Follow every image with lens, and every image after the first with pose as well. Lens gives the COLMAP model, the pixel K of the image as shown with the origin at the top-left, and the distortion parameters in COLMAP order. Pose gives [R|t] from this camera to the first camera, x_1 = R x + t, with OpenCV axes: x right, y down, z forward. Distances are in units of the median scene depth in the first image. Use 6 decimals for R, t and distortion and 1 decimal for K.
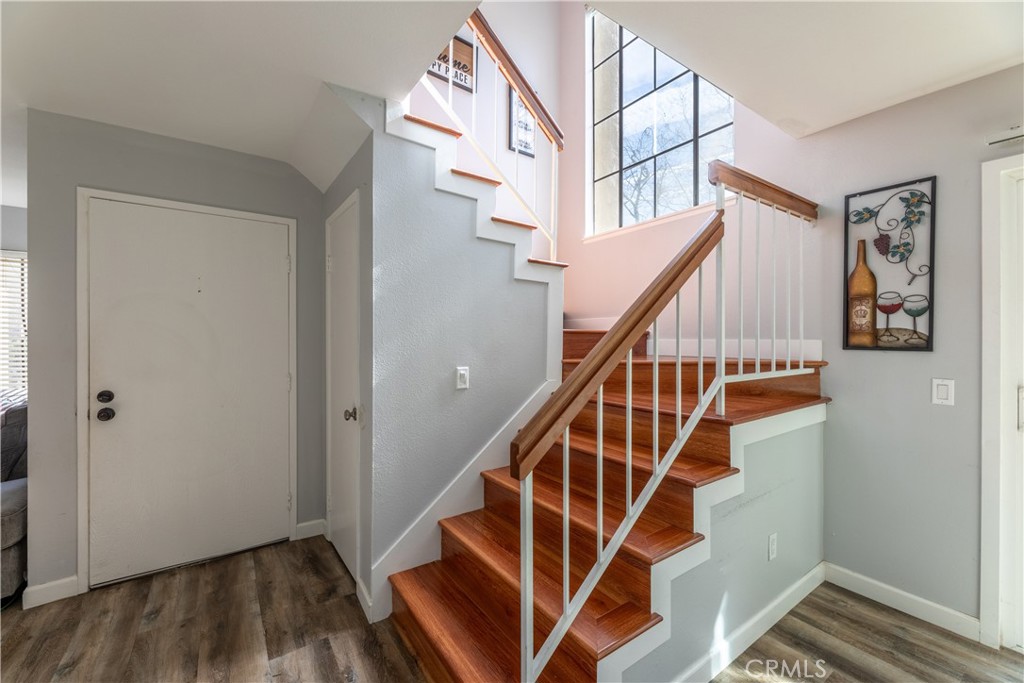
lens RADIAL K [[415.5, 0, 504.9], [0, 415.5, 338.9], [0, 0, 1]] dist [0.007921, -0.001229]
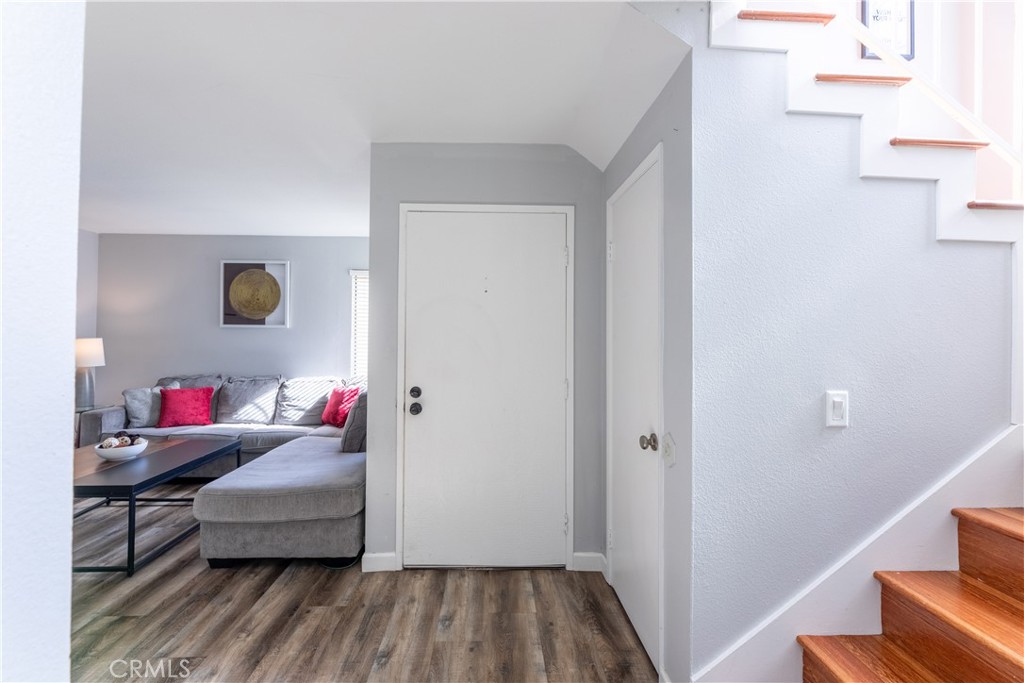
lens RADIAL K [[415.5, 0, 498.7], [0, 415.5, 327.7], [0, 0, 1]] dist [0.007921, -0.001229]
pose [[0.835971, -0.004743, -0.548753, -0.184759], [-0.008445, 0.999733, -0.021507, -0.007852], [0.548709, 0.022613, 0.835708, 0.215785]]
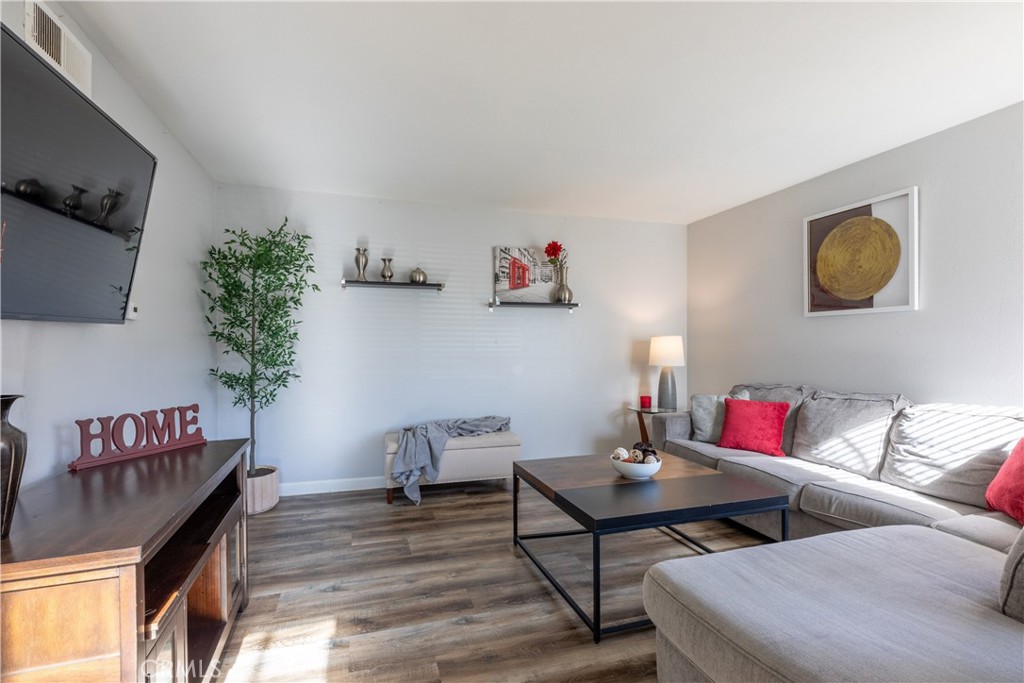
lens RADIAL K [[471.6, 0, 502.9], [0, 471.6, 350.4], [0, 0, 1]] dist [-0.000248, -0.000027]
pose [[-0.294853, 0.009821, -0.955492, -0.669407], [0.000972, 0.999950, 0.009978, 0.056157], [0.955542, 0.002013, -0.294848, 0.700320]]
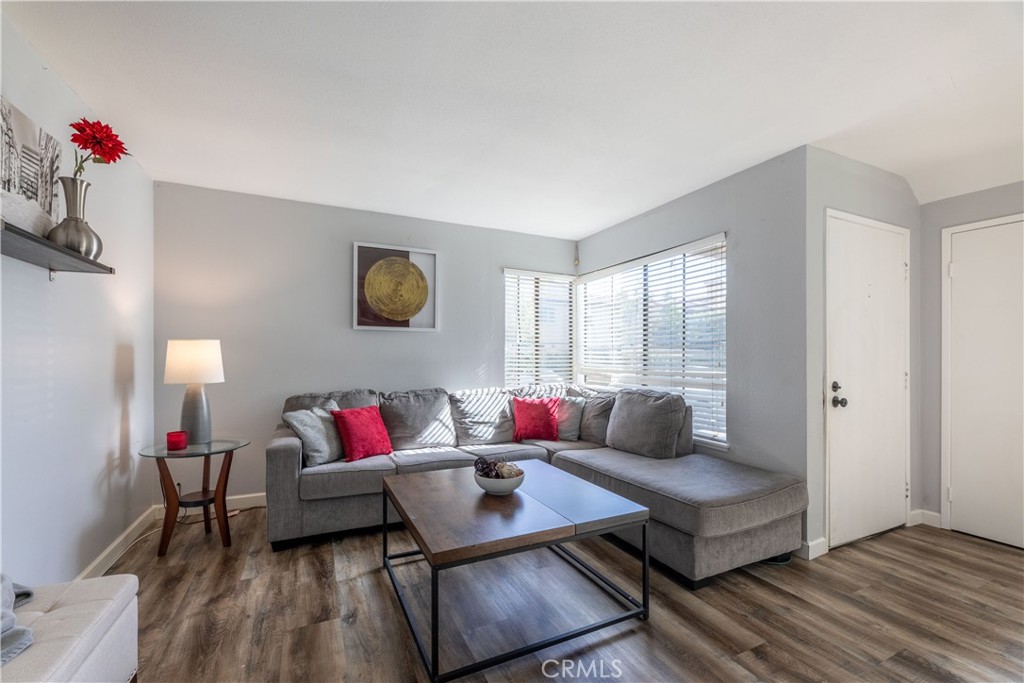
lens RADIAL K [[415.5, 0, 503.8], [0, 415.5, 359.0], [0, 0, 1]] dist [0.007921, -0.001229]
pose [[0.987107, 0.007032, -0.159907, -1.718473], [-0.006247, 0.999966, 0.005410, 0.060917], [0.159940, -0.004341, 0.987117, -0.306703]]
